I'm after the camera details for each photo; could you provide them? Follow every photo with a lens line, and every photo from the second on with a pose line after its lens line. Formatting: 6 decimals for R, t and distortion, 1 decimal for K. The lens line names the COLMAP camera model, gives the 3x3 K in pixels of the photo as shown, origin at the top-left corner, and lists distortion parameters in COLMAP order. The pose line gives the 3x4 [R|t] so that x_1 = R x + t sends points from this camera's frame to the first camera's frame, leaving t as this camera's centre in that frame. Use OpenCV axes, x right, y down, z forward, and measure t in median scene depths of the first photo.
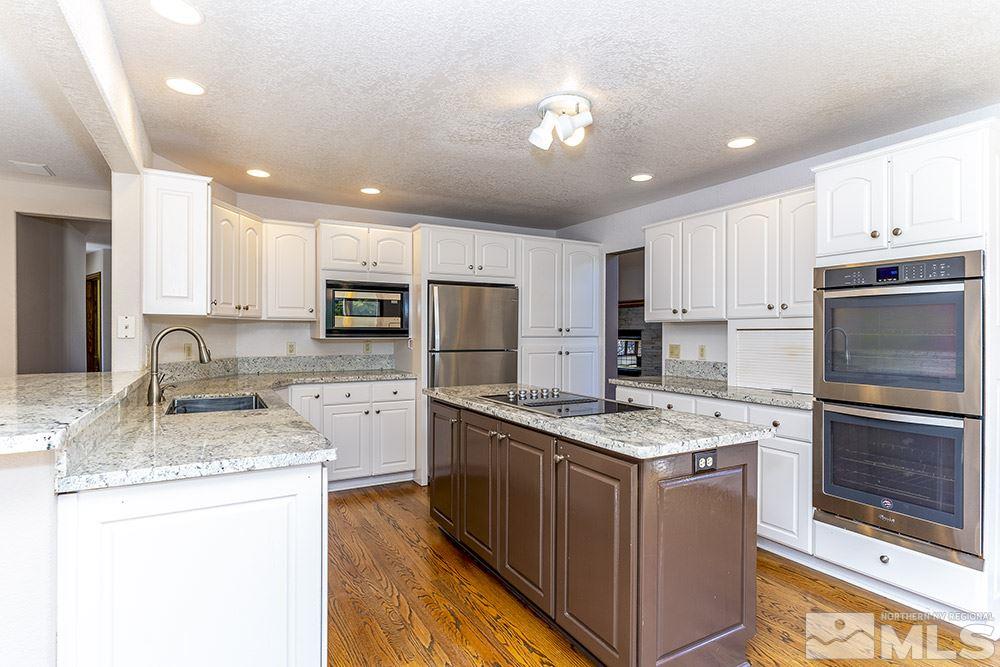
lens RADIAL K [[510.2, 0, 500.0], [0, 510.2, 333.5], [0, 0, 1]] dist [0.002016, 0.000361]
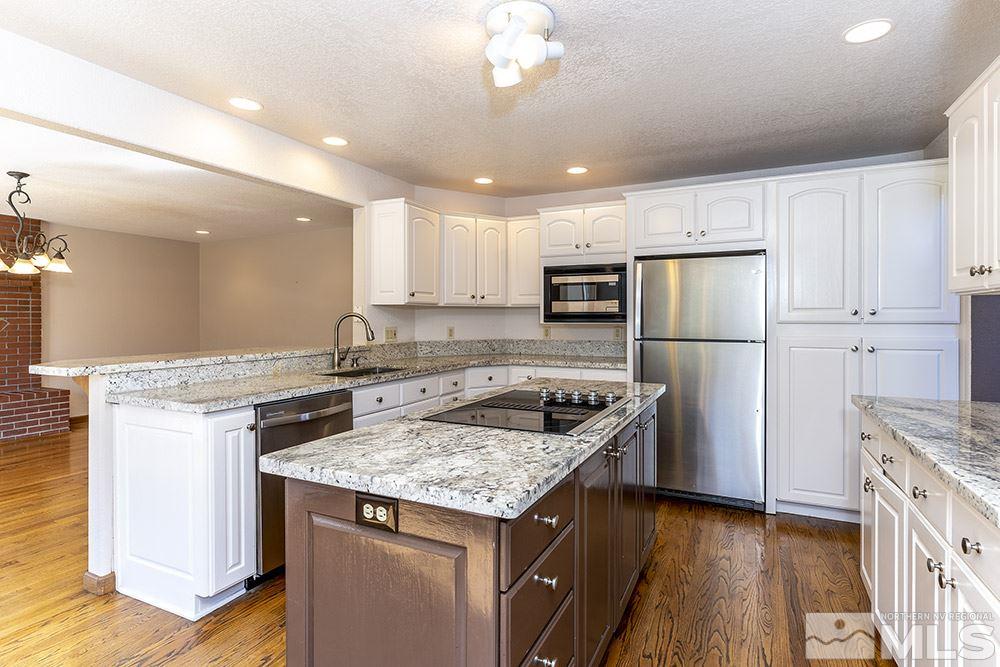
lens RADIAL K [[511.1, 0, 501.7], [0, 511.1, 323.3], [0, 0, 1]] dist [-0.000891, -0.000216]
pose [[0.571887, 0.006963, -0.820303, 0.469614], [0.001225, 0.999956, 0.009342, -0.000241], [0.820331, -0.006347, 0.571853, 0.341188]]
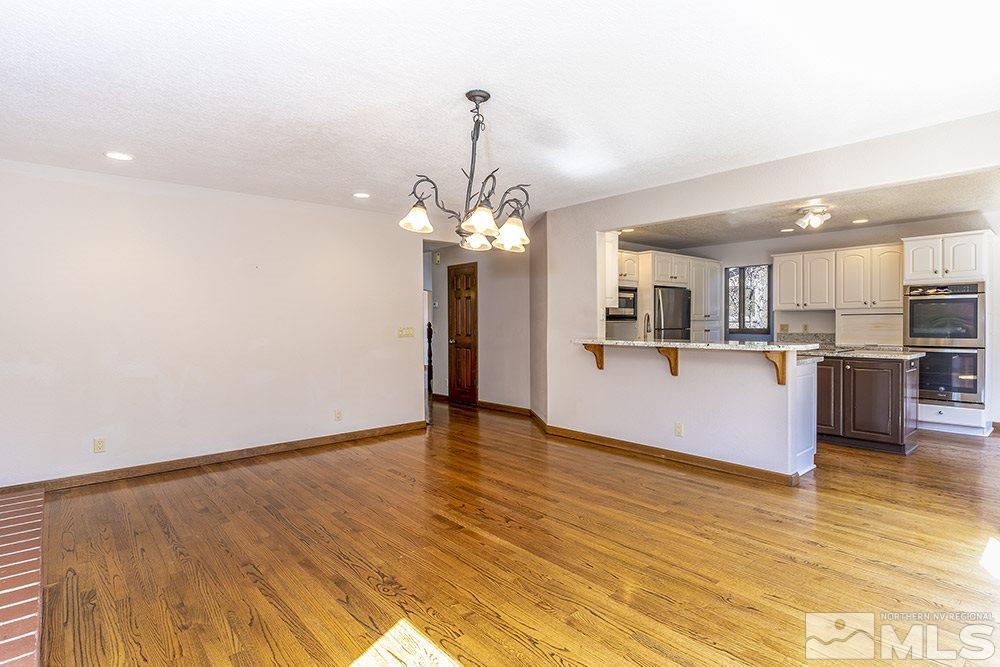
lens RADIAL K [[511.1, 0, 501.7], [0, 511.1, 323.3], [0, 0, 1]] dist [-0.000891, -0.000216]
pose [[0.979291, -0.007803, 0.202307, -1.005516], [0.008151, 0.999966, -0.000889, 0.013930], [-0.202294, 0.002519, 0.979322, -0.520187]]
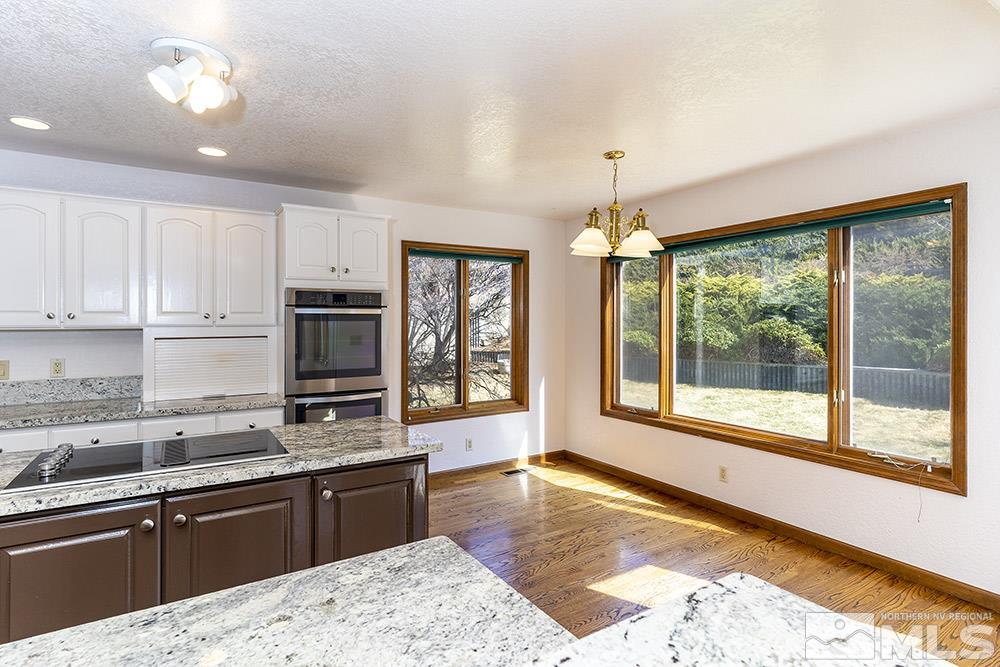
lens RADIAL K [[511.1, 0, 501.7], [0, 511.1, 323.3], [0, 0, 1]] dist [-0.000891, -0.000216]
pose [[-0.046026, -0.003644, 0.998934, -0.415736], [0.002282, 0.999990, 0.003753, -0.032283], [-0.998938, 0.002452, -0.046017, 0.374196]]
